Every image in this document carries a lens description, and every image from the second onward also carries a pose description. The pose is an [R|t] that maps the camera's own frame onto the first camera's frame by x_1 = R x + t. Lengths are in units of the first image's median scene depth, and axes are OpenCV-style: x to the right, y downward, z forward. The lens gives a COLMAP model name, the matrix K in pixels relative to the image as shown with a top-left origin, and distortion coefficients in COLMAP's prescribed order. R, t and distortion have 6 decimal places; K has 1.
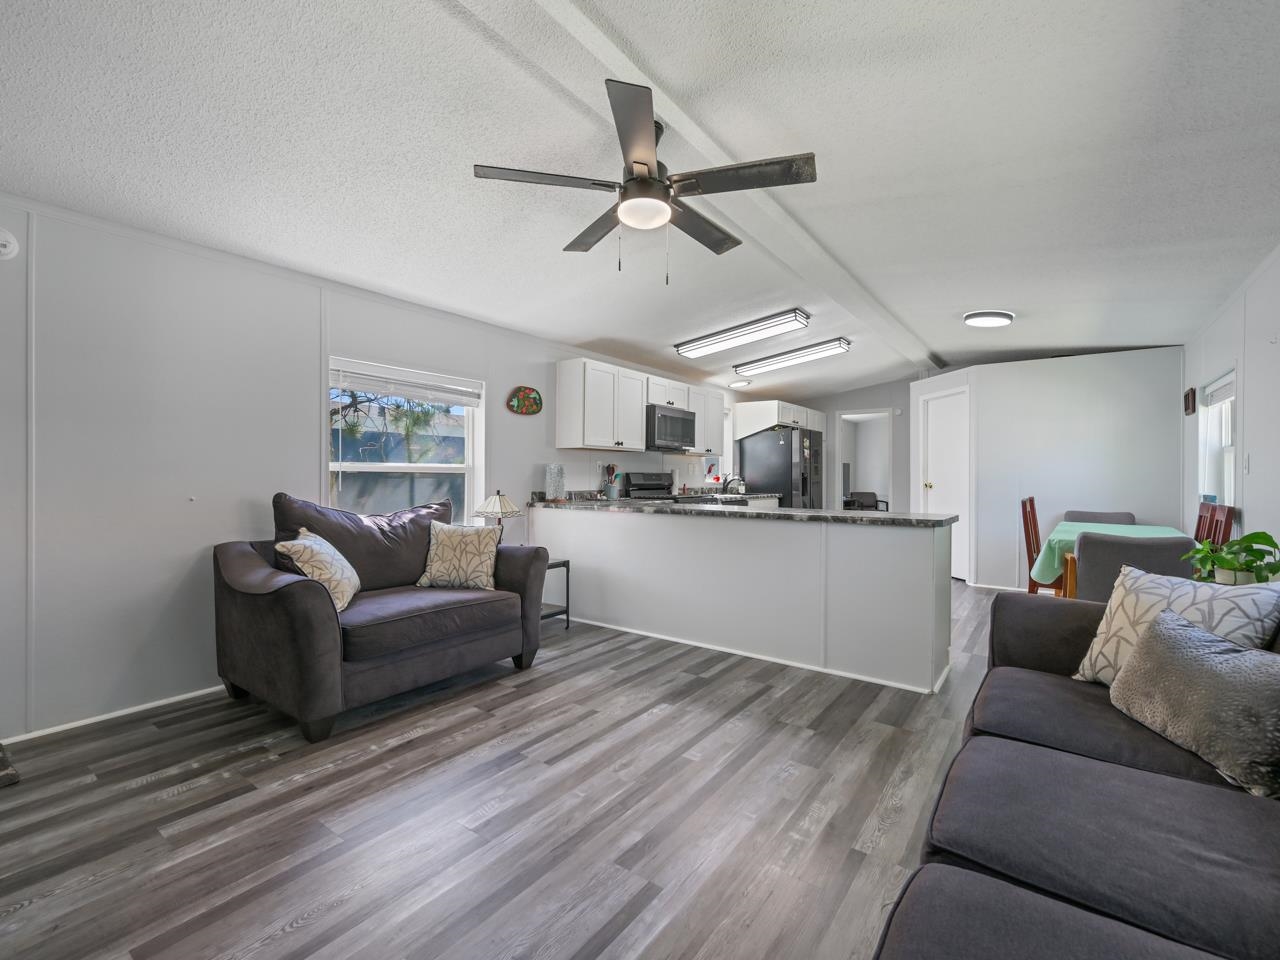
lens RADIAL K [[573.7, 0, 639.6], [0, 573.7, 473.2], [0, 0, 1]] dist [-0.002404, 0.000204]
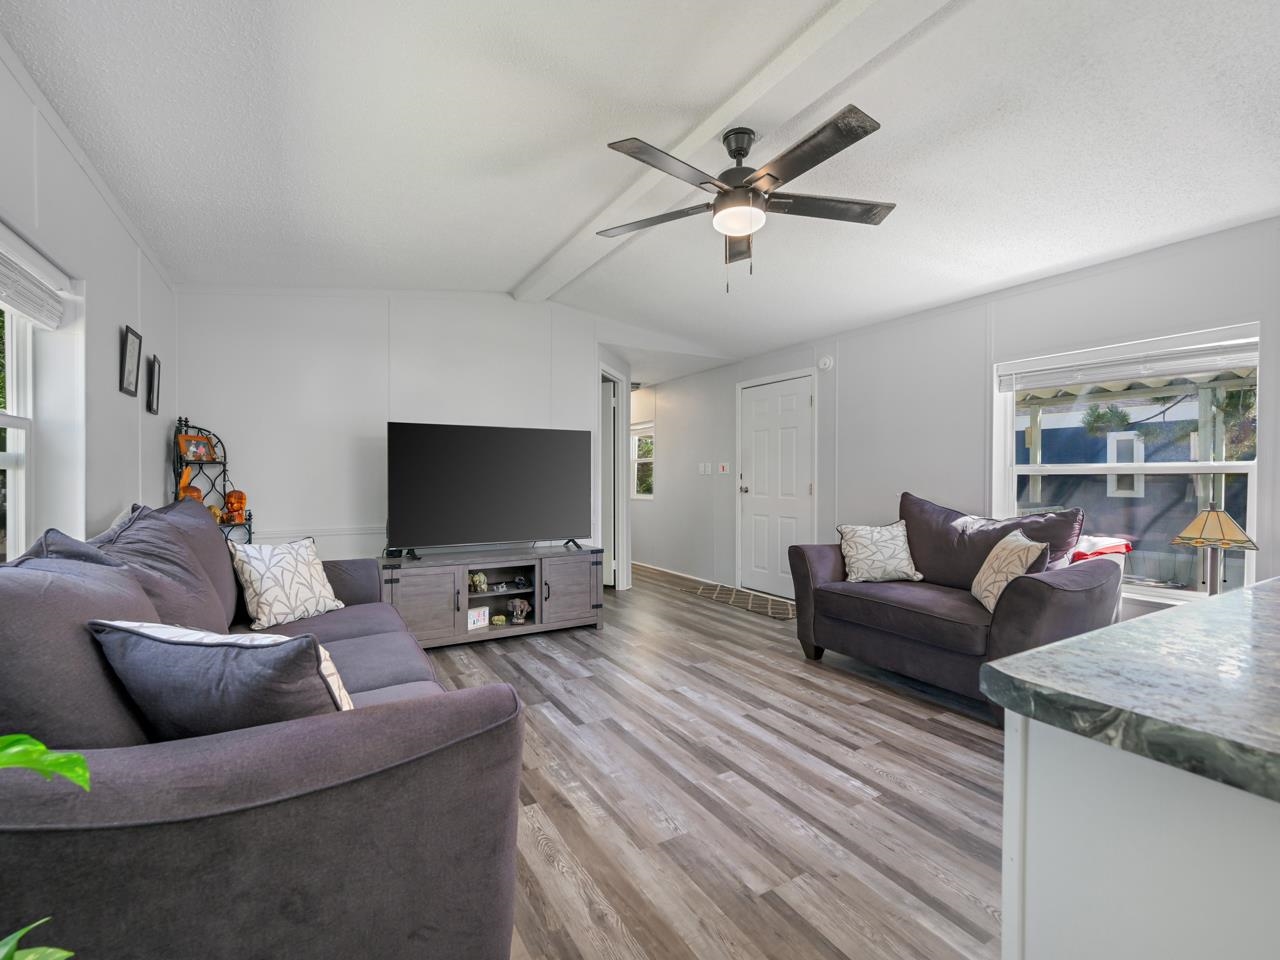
lens RADIAL K [[566.8, 0, 644.7], [0, 566.8, 497.2], [0, 0, 1]] dist [-0.001080, -0.000083]
pose [[-0.391395, 0.027567, -0.919810, 0.802047], [0.001373, 0.999568, 0.029373, 0.006533], [0.920222, 0.010234, -0.391264, 1.000447]]
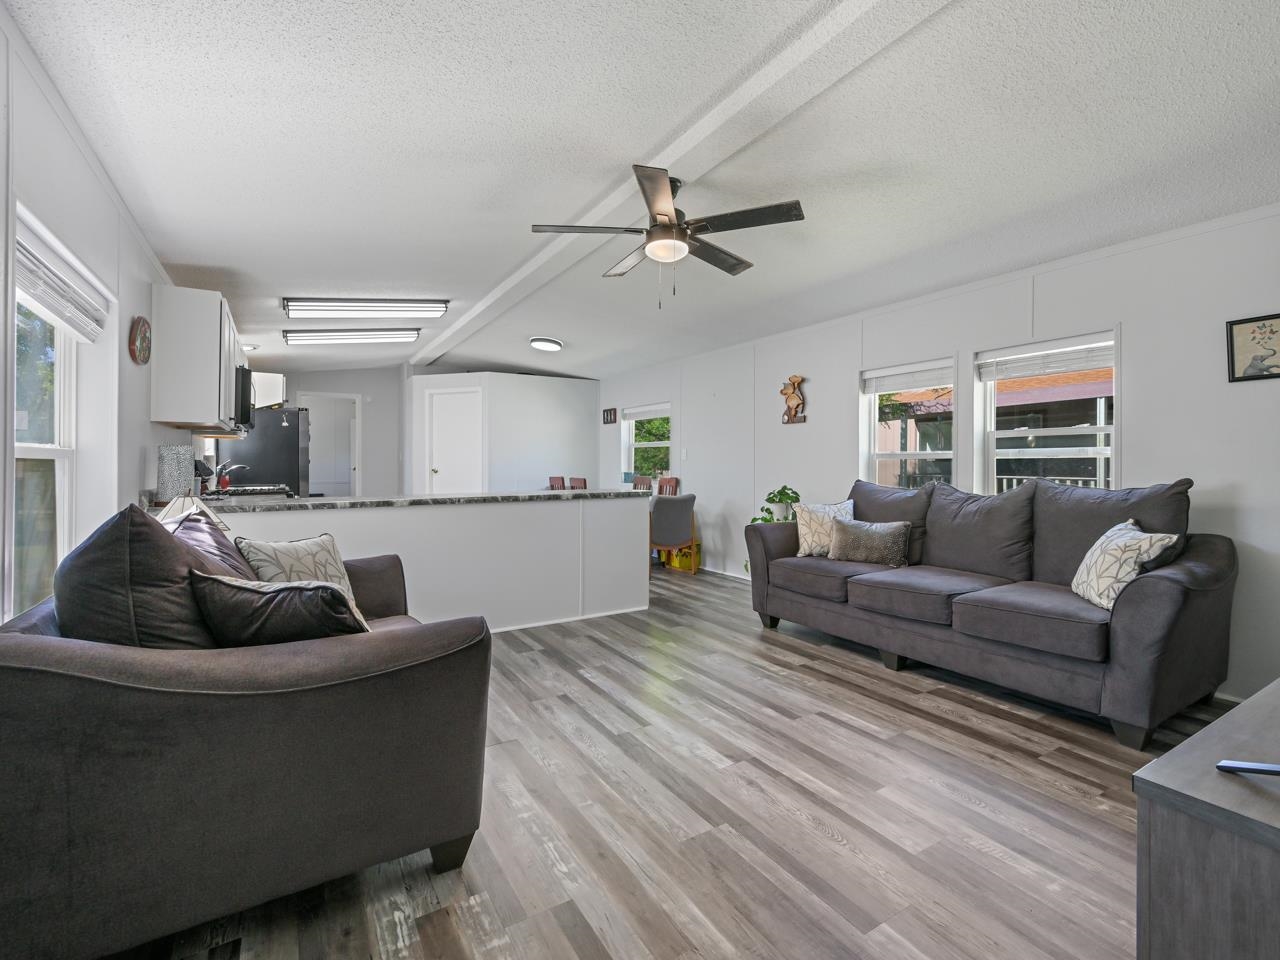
lens RADIAL K [[586.5, 0, 643.1], [0, 586.5, 460.8], [0, 0, 1]] dist [0.001726, 0.000192]
pose [[0.377318, -0.002146, 0.926081, -0.947688], [-0.000394, 0.999997, 0.002478, -0.002147], [-0.926084, -0.001300, 0.377316, 0.460274]]
